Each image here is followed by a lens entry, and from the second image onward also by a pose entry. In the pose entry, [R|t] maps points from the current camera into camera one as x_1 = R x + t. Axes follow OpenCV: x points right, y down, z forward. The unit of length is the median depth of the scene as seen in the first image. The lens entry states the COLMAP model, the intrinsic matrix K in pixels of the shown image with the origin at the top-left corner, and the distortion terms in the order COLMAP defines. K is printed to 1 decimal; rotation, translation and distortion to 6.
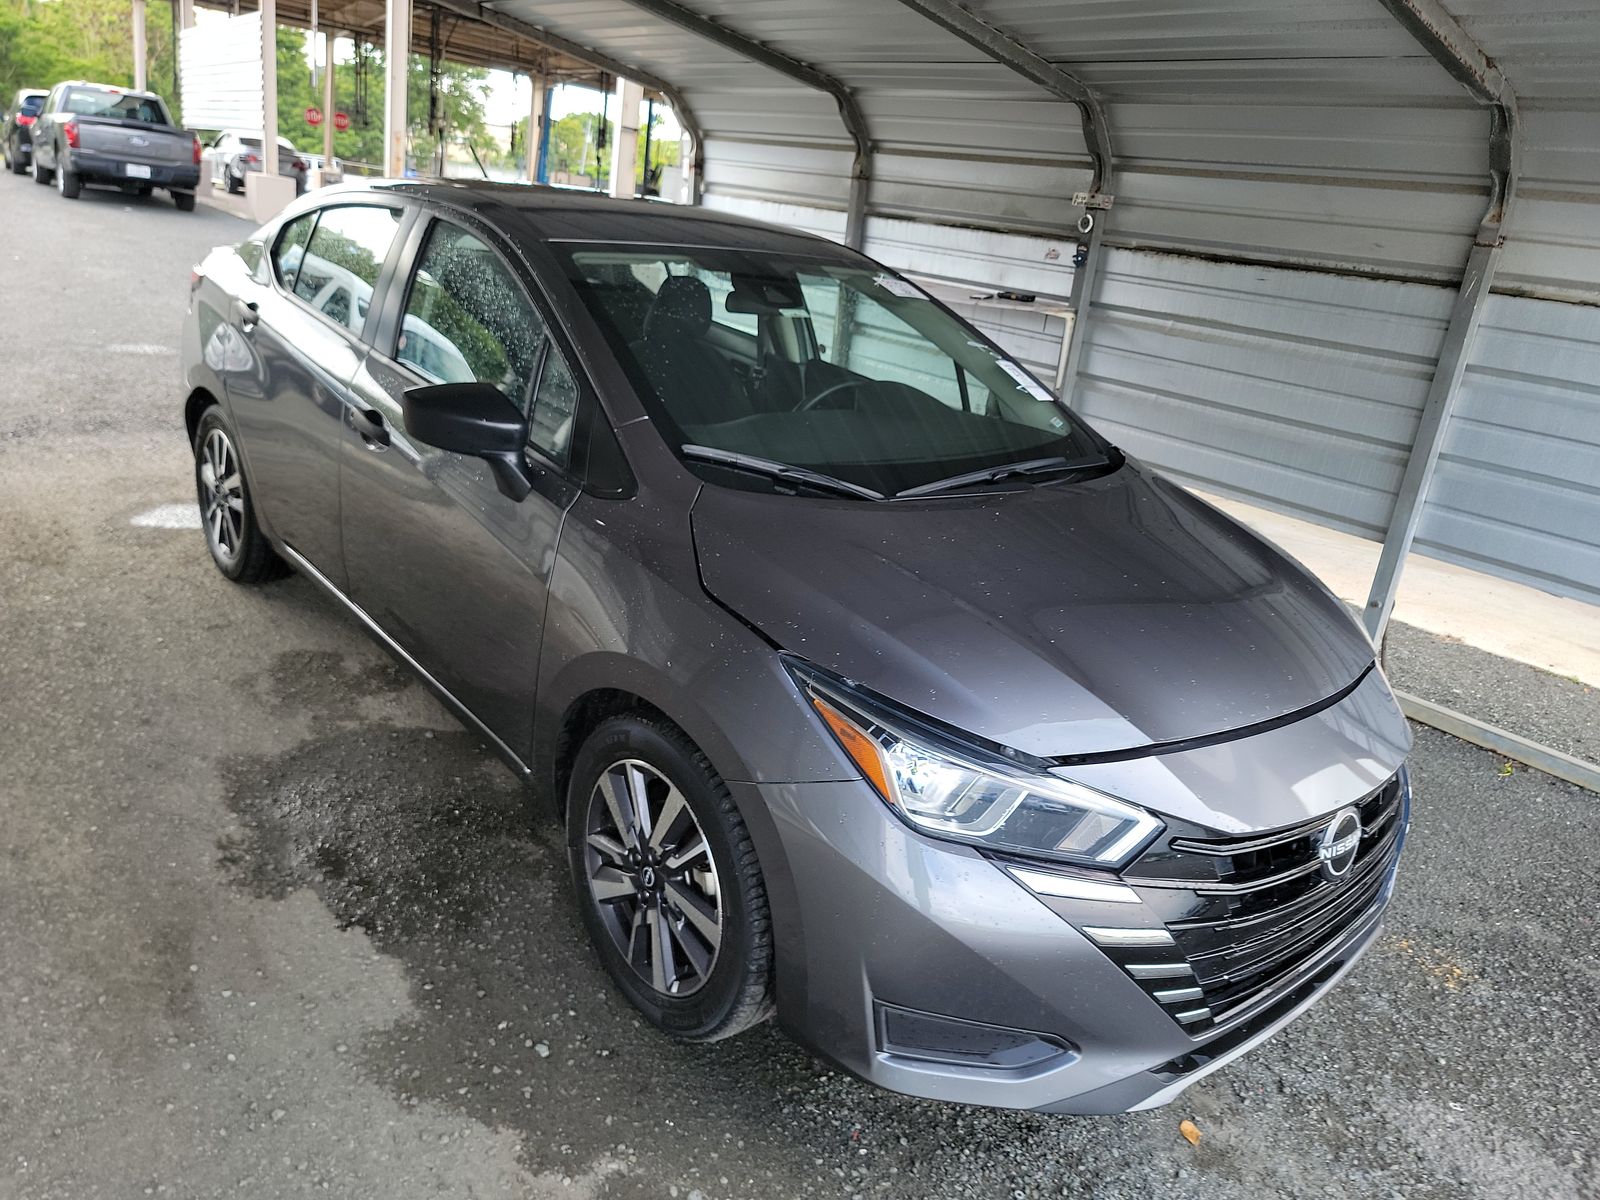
lens RADIAL K [[1115.2, 0, 795.4], [0, 1115.2, 595.9], [0, 0, 1]] dist [0.052477, -0.044868]
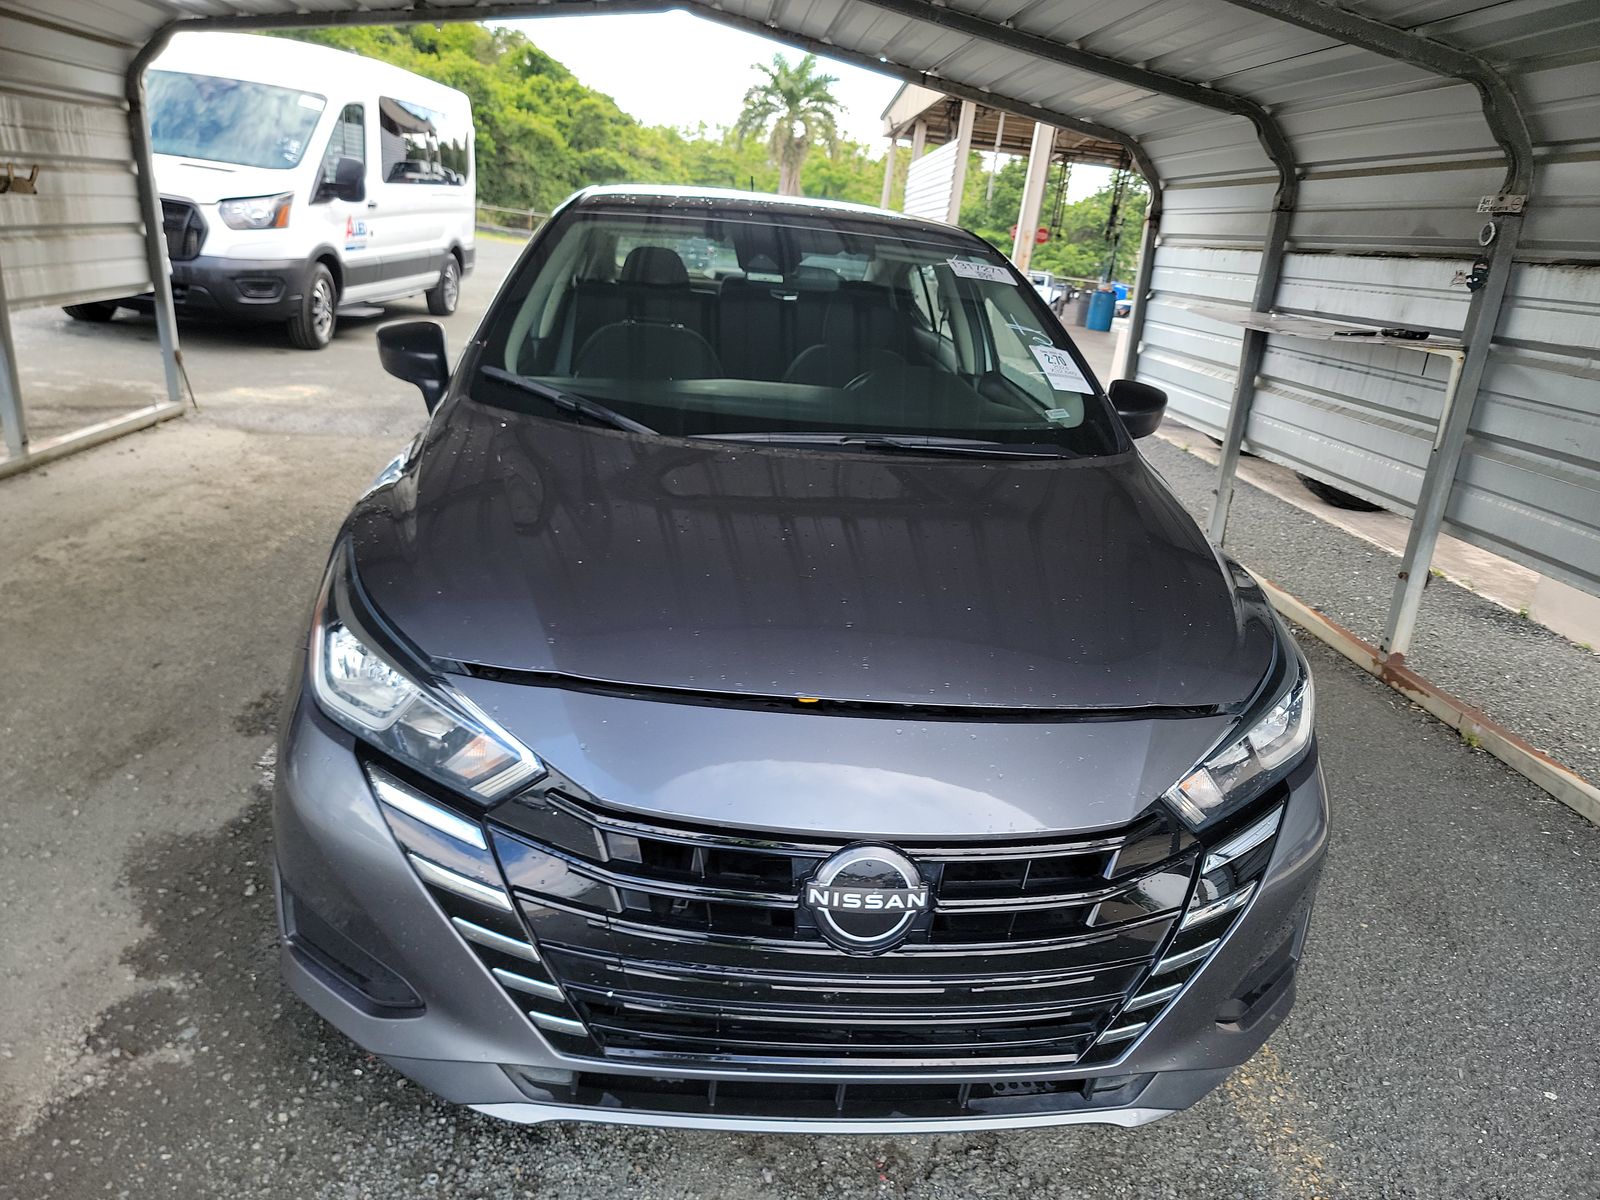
lens RADIAL K [[1115.2, 0, 792.9], [0, 1115.2, 598.0], [0, 0, 1]] dist [0.052477, -0.044868]
pose [[0.818940, 0.139241, -0.556731, 0.330132], [-0.190376, 0.981099, -0.034661, 0.025866], [0.541382, 0.134374, 0.829969, 0.141490]]
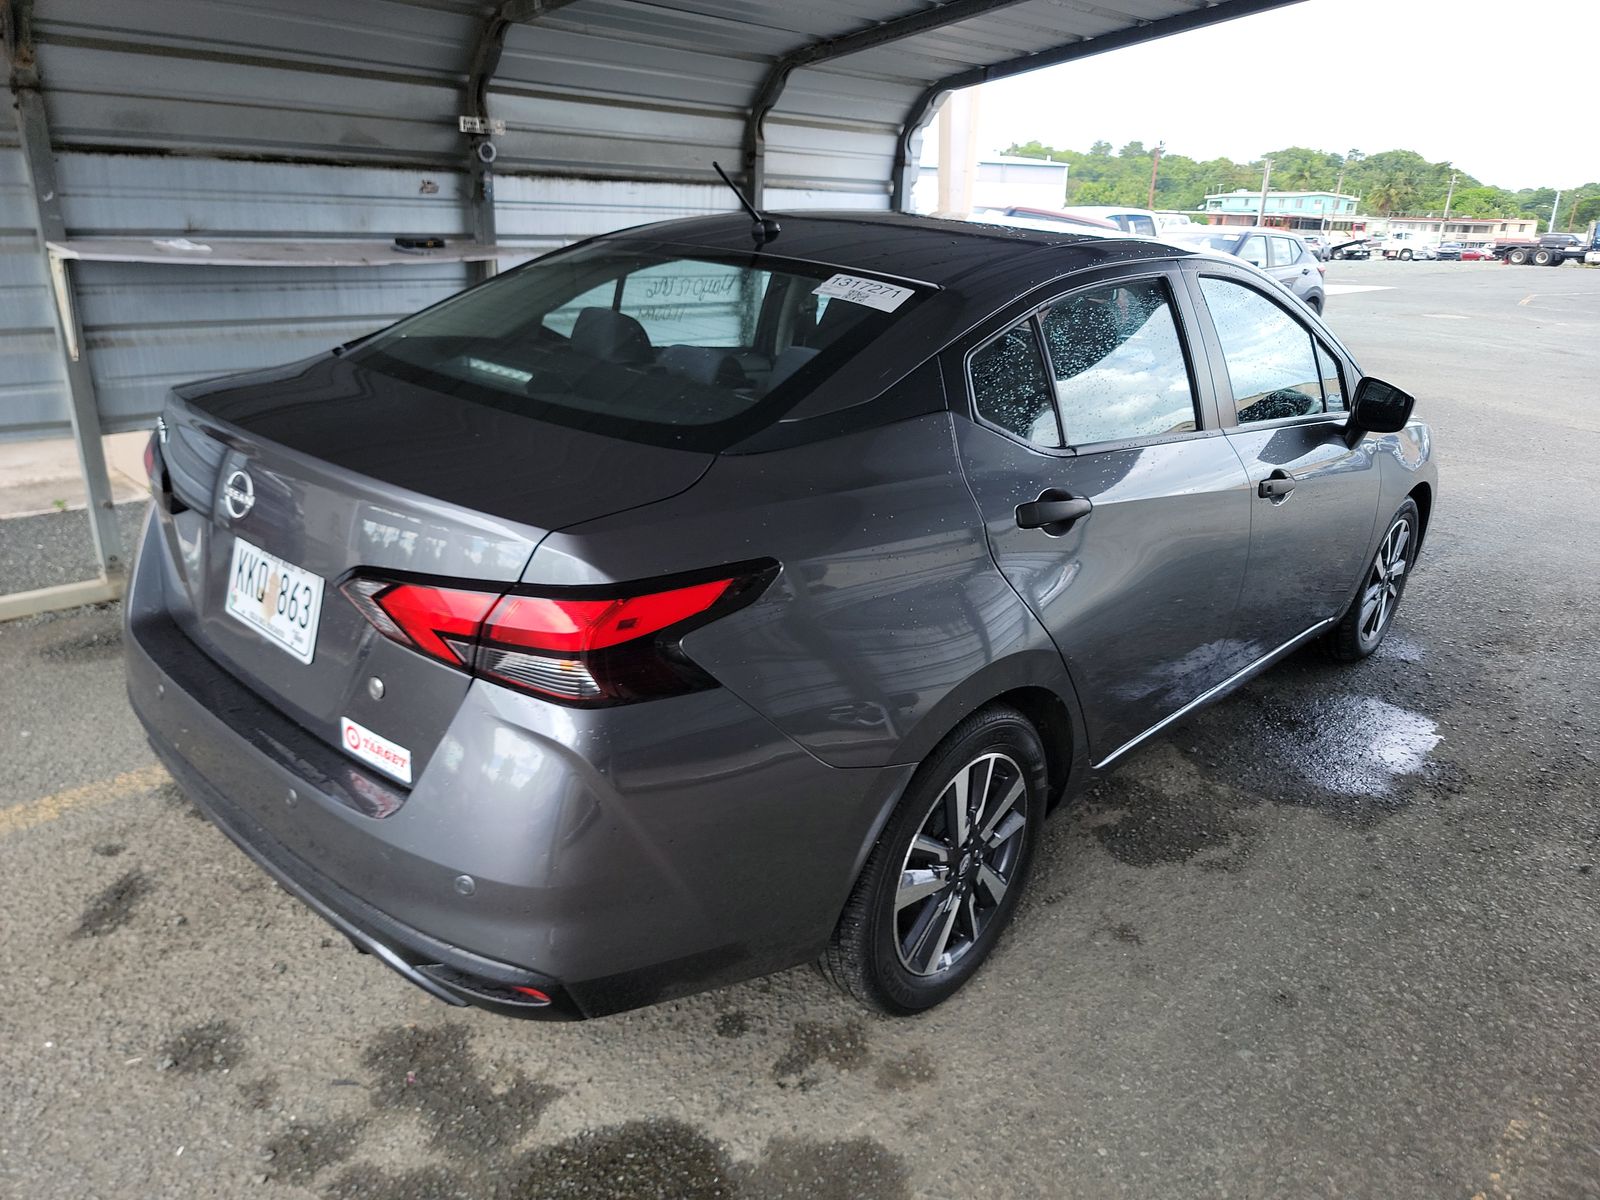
lens RADIAL K [[1115.2, 0, 806.1], [0, 1115.2, 595.8], [0, 0, 1]] dist [0.052477, -0.044868]
pose [[-0.112632, -0.455962, 0.882844, -0.741864], [0.270359, 0.840913, 0.468798, -0.382403], [-0.956148, 0.291487, 0.028560, 0.819627]]
